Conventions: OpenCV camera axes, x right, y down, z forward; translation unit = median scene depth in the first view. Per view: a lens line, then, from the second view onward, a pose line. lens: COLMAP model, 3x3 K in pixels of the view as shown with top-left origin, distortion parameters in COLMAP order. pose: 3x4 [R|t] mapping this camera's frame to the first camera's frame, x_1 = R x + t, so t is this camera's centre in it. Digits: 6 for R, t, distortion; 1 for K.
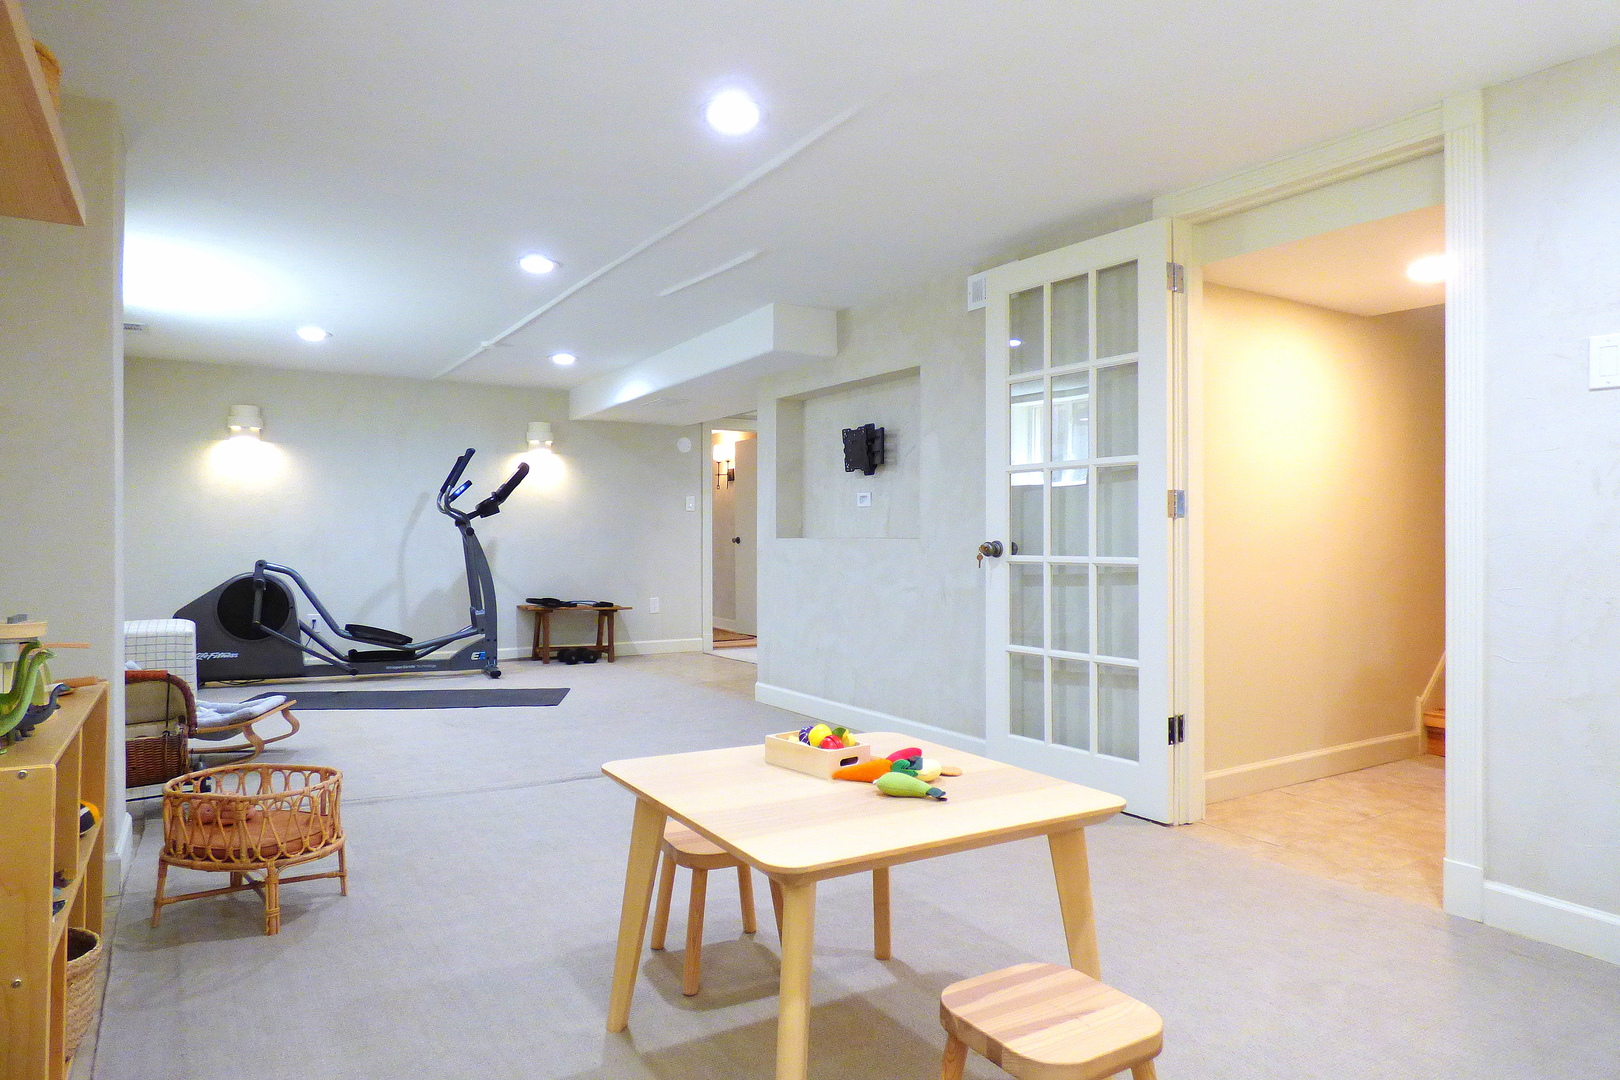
lens RADIAL K [[979.5, 0, 800.8], [0, 979.5, 538.0], [0, 0, 1]] dist [-0.006173, 0.000774]
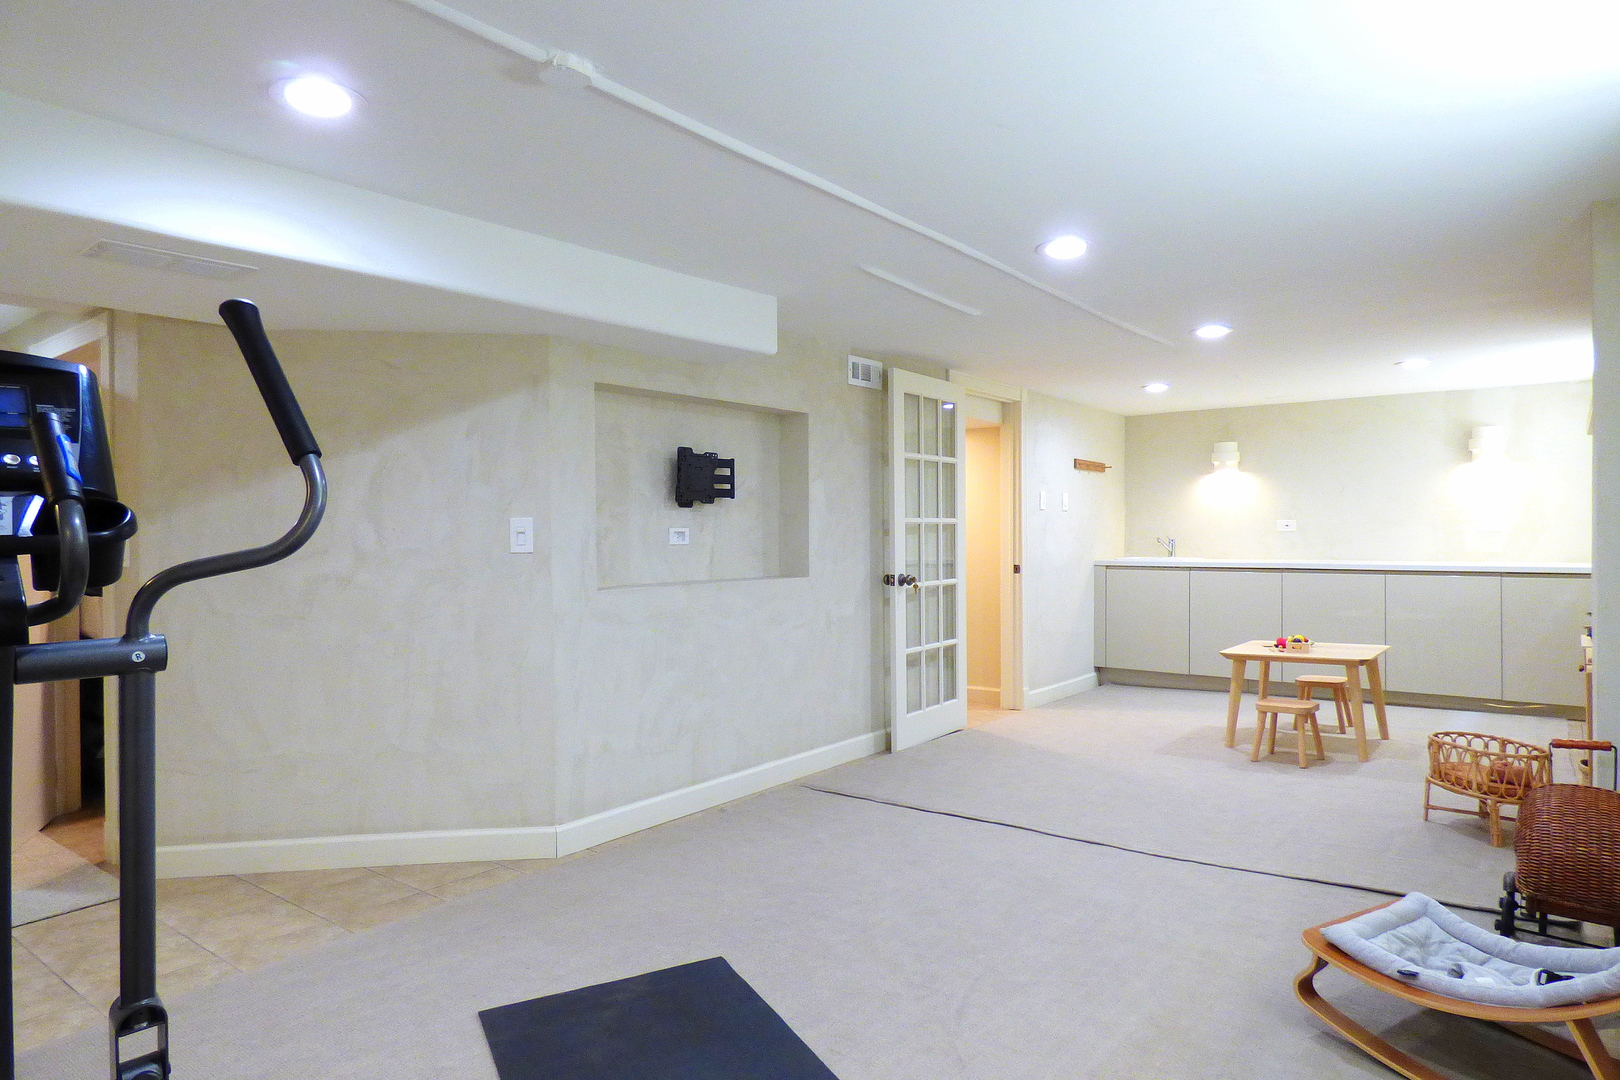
lens RADIAL K [[979.5, 0, 800.8], [0, 979.5, 538.0], [0, 0, 1]] dist [-0.006173, 0.000774]
pose [[-0.332361, -0.001729, 0.943151, -0.240358], [0.009637, 0.999940, 0.005229, -0.013011], [-0.943103, 0.010827, -0.332324, 0.373932]]
